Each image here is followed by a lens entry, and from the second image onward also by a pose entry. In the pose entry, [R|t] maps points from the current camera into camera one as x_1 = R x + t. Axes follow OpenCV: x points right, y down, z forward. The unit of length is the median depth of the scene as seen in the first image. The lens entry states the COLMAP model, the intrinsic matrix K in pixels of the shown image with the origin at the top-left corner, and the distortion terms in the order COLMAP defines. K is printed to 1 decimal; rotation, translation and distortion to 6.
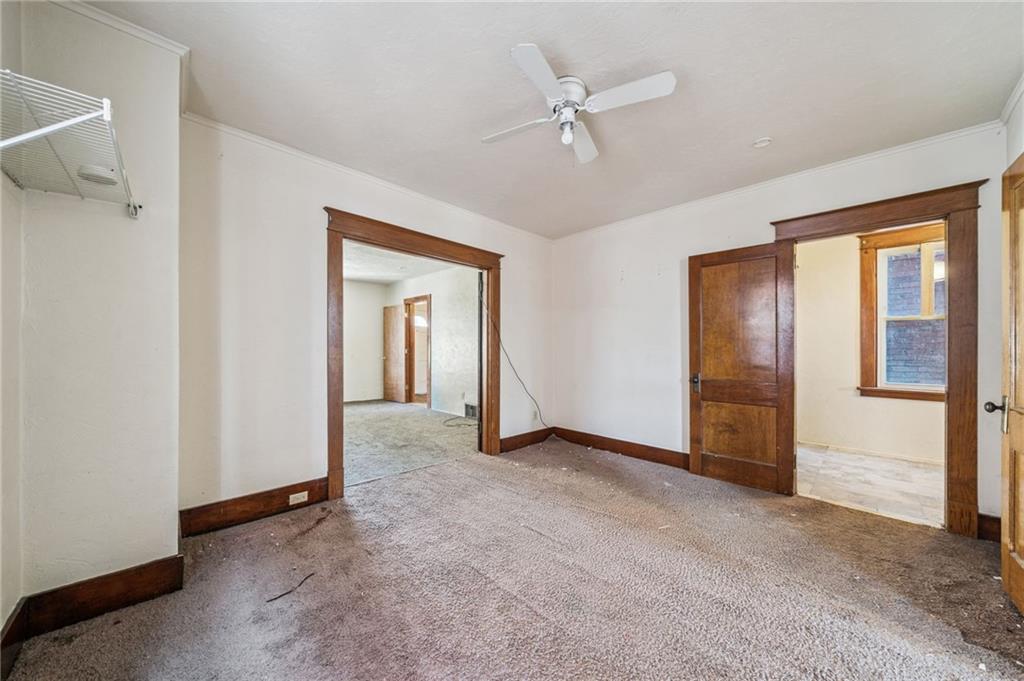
lens RADIAL K [[349.7, 0, 518.1], [0, 349.7, 342.0], [0, 0, 1]] dist [-0.007810, -0.000105]
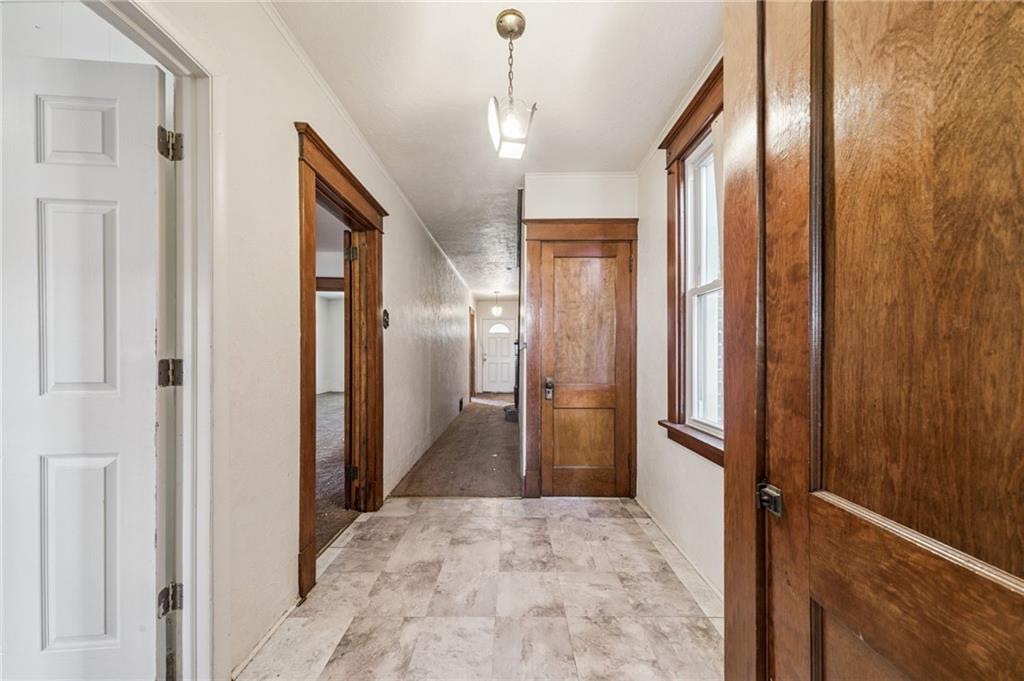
lens RADIAL K [[349.7, 0, 512.0], [0, 349.7, 341.9], [0, 0, 1]] dist [-0.007810, -0.000105]
pose [[0.730729, -0.004156, -0.682655, 1.609978], [0.012624, 0.999893, 0.007426, -0.008458], [0.682551, -0.014044, 0.730703, 0.568713]]
